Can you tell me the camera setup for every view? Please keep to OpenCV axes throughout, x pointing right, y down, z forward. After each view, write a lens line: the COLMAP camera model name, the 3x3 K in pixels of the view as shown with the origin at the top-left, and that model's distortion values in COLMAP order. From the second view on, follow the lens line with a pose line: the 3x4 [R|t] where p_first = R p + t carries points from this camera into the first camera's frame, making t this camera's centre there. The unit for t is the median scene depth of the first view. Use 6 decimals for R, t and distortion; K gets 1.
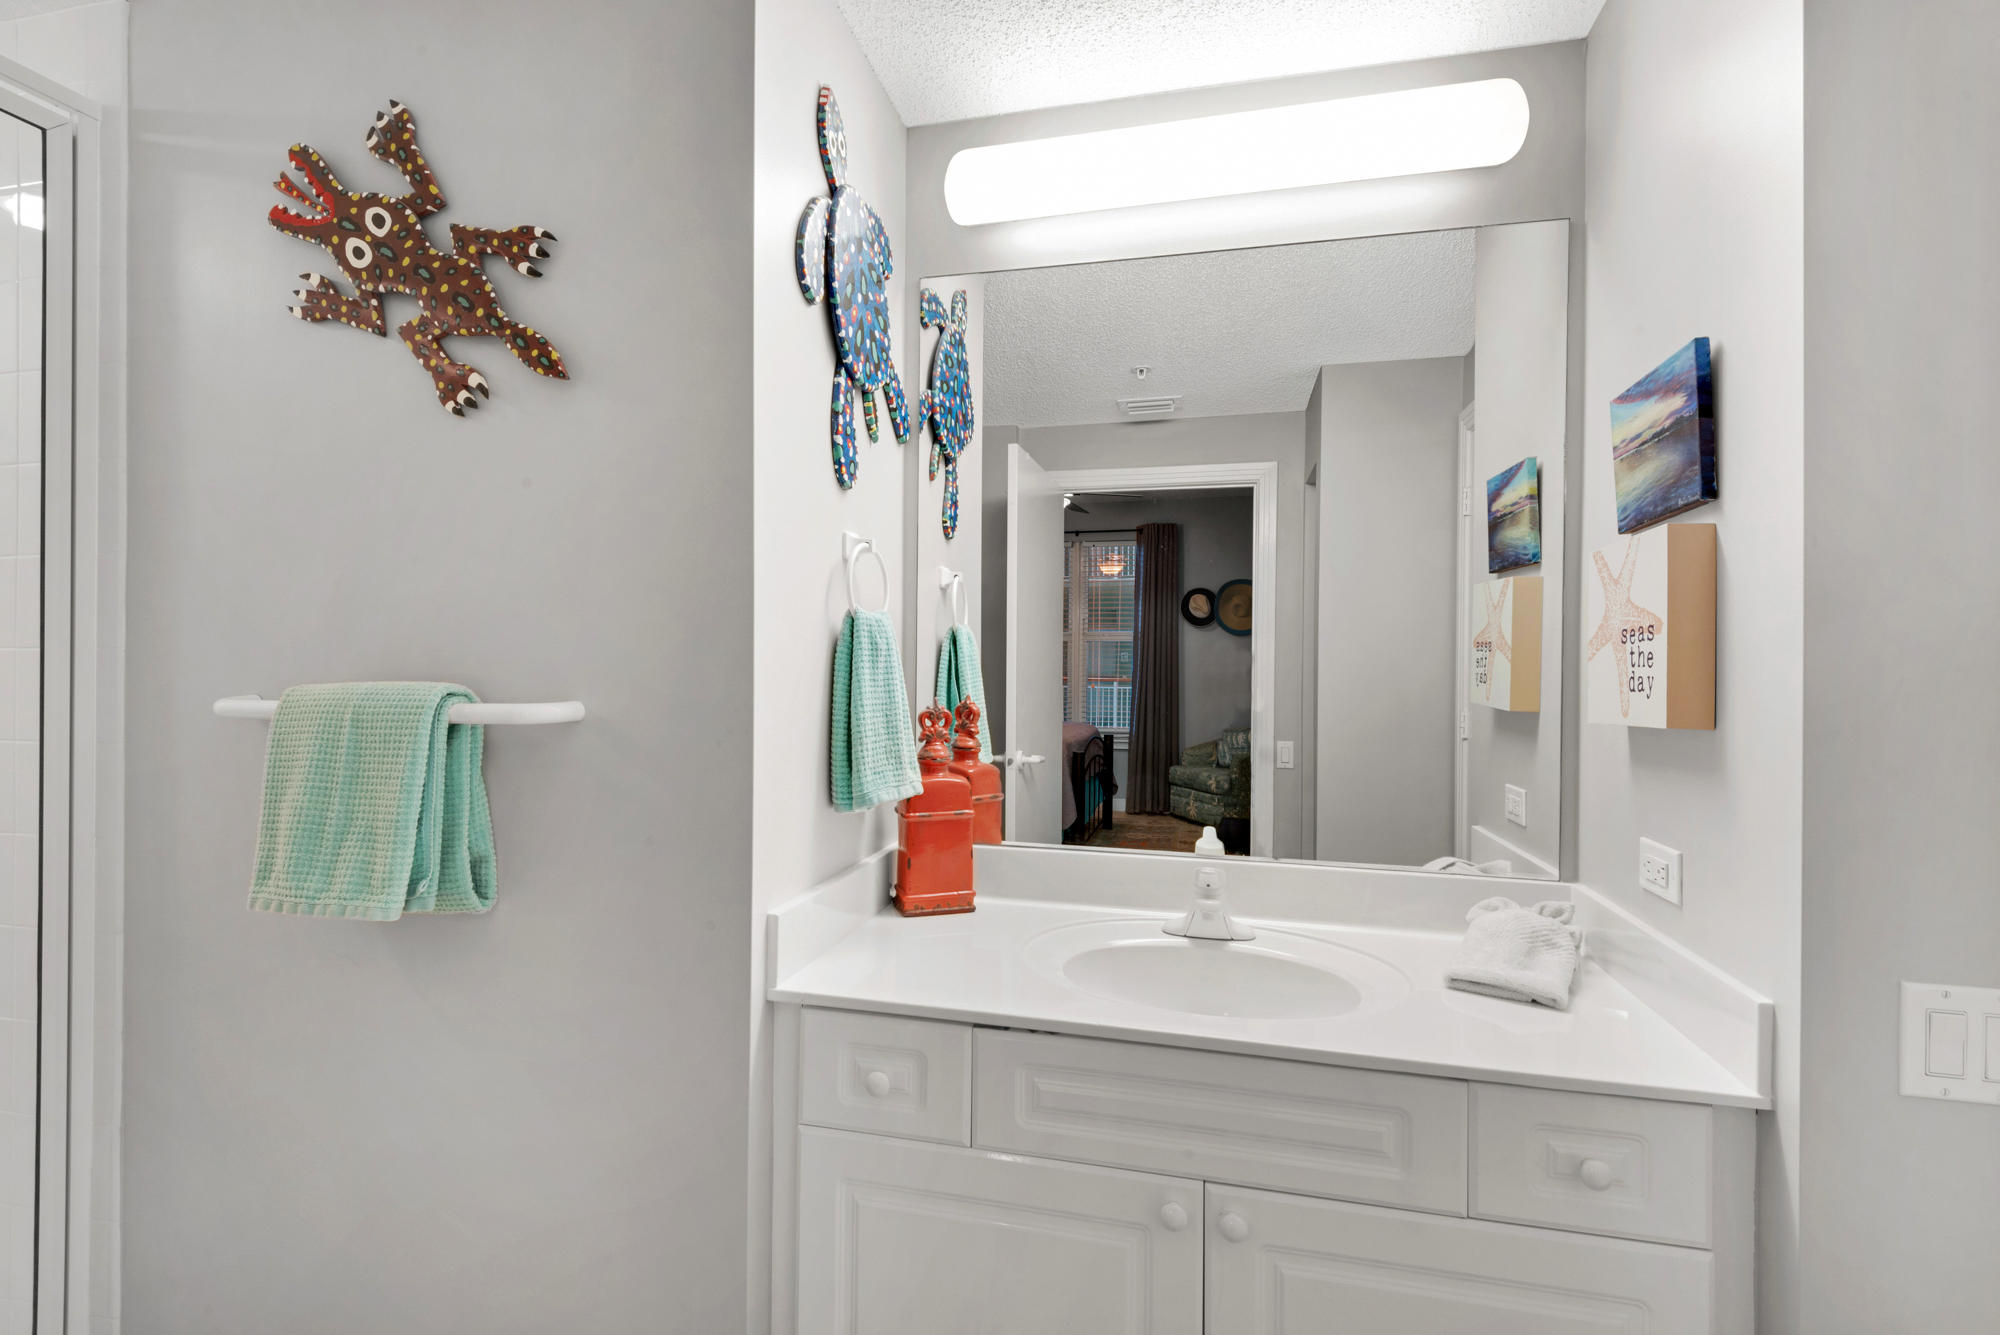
lens RADIAL K [[900.0, 0, 995.4], [0, 900.0, 665.1], [0, 0, 1]] dist [0.033725, -0.018212]
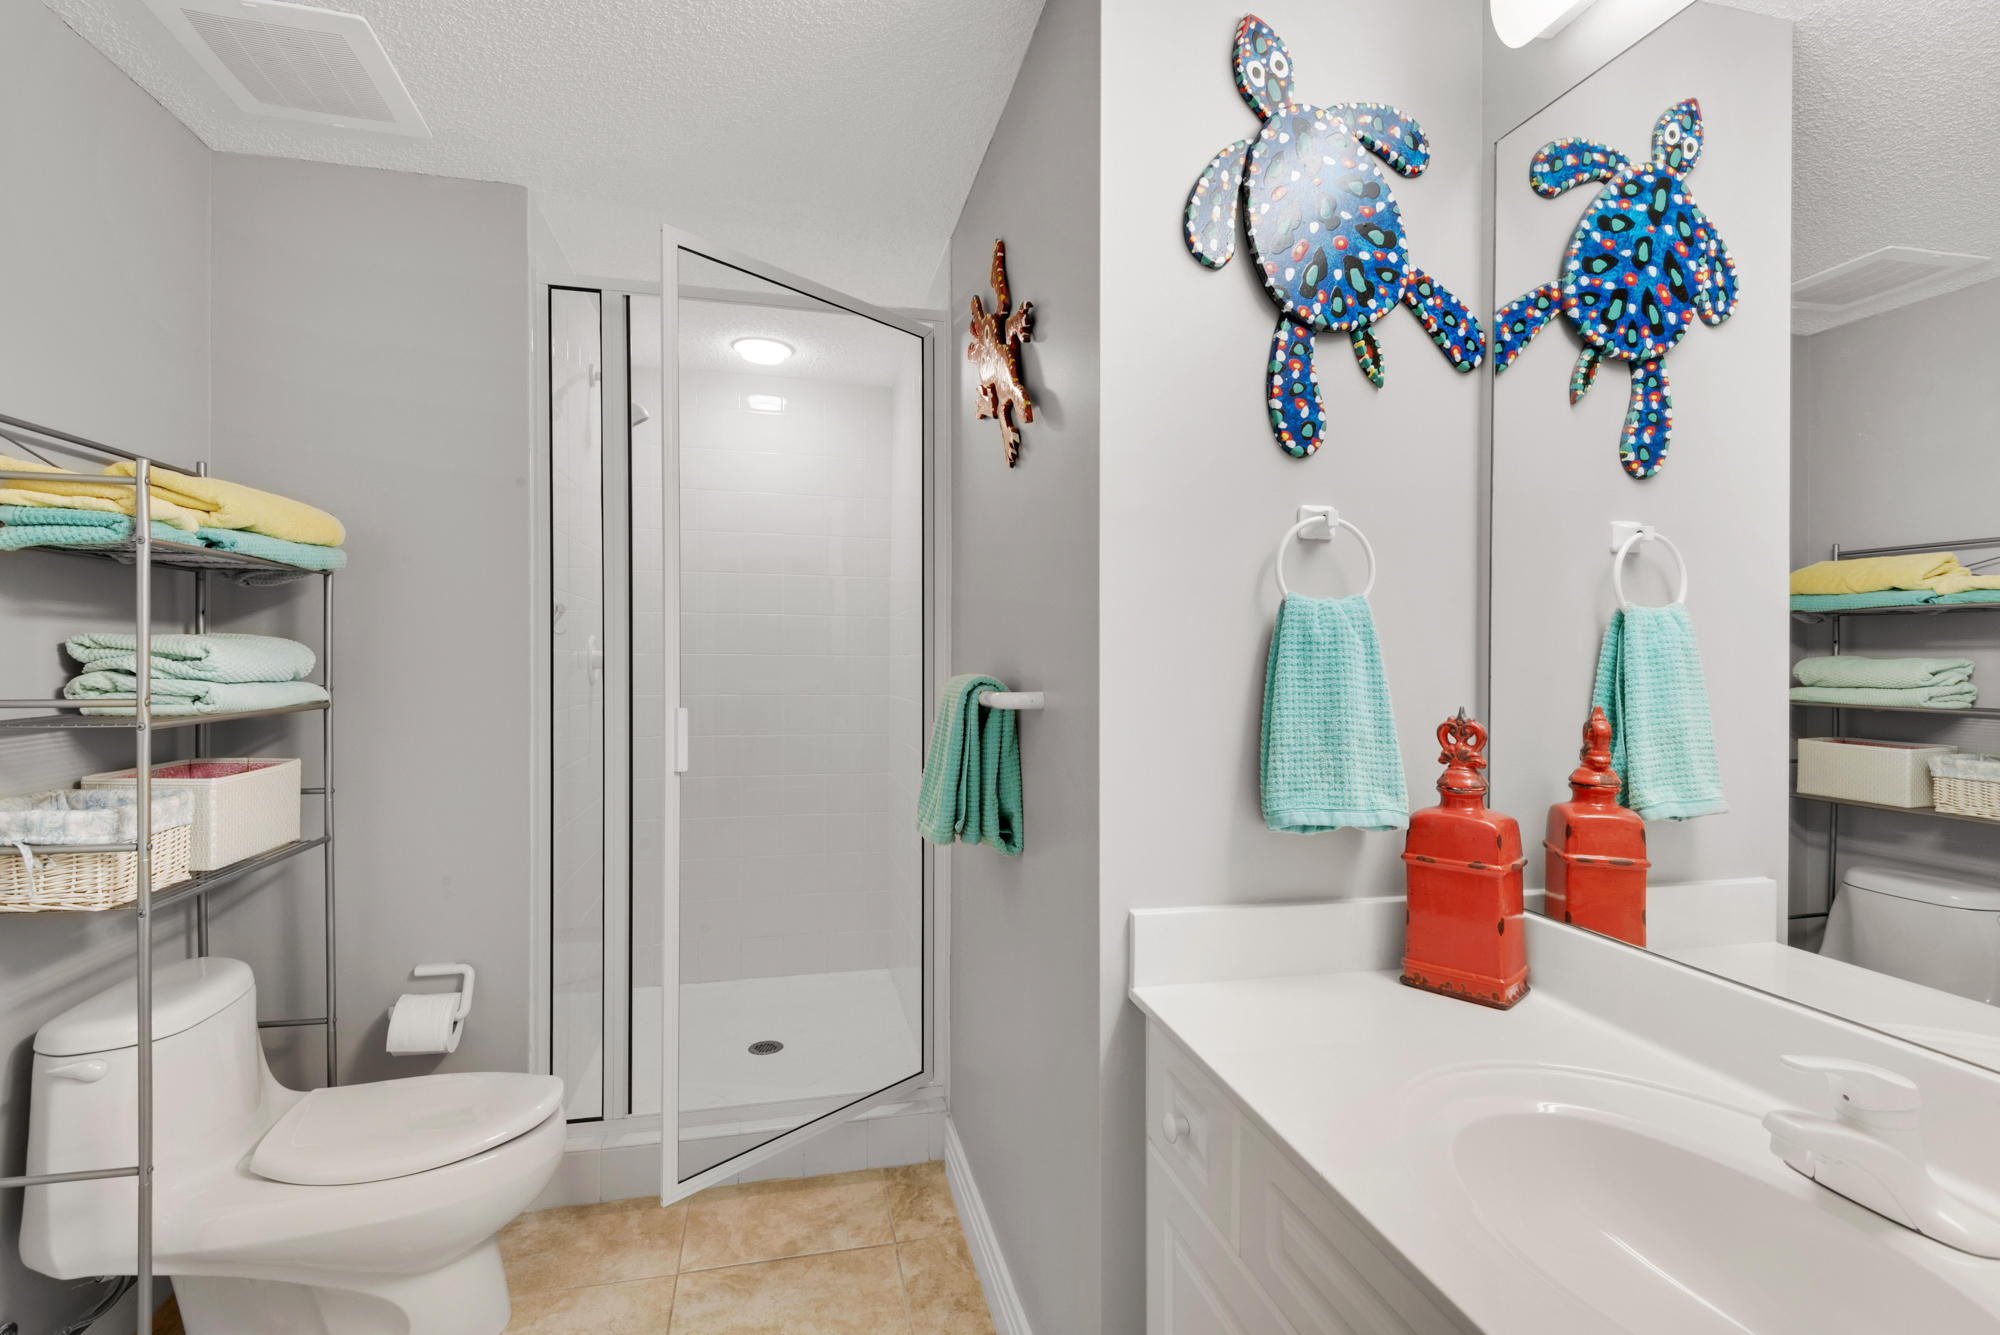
lens RADIAL K [[900.0, 0, 995.4], [0, 900.0, 665.1], [0, 0, 1]] dist [0.033725, -0.018212]
pose [[0.463157, 0.002979, -0.886271, 0.475138], [-0.003300, 0.999993, 0.001637, 0.002786], [0.886270, 0.002167, 0.463164, 0.351689]]
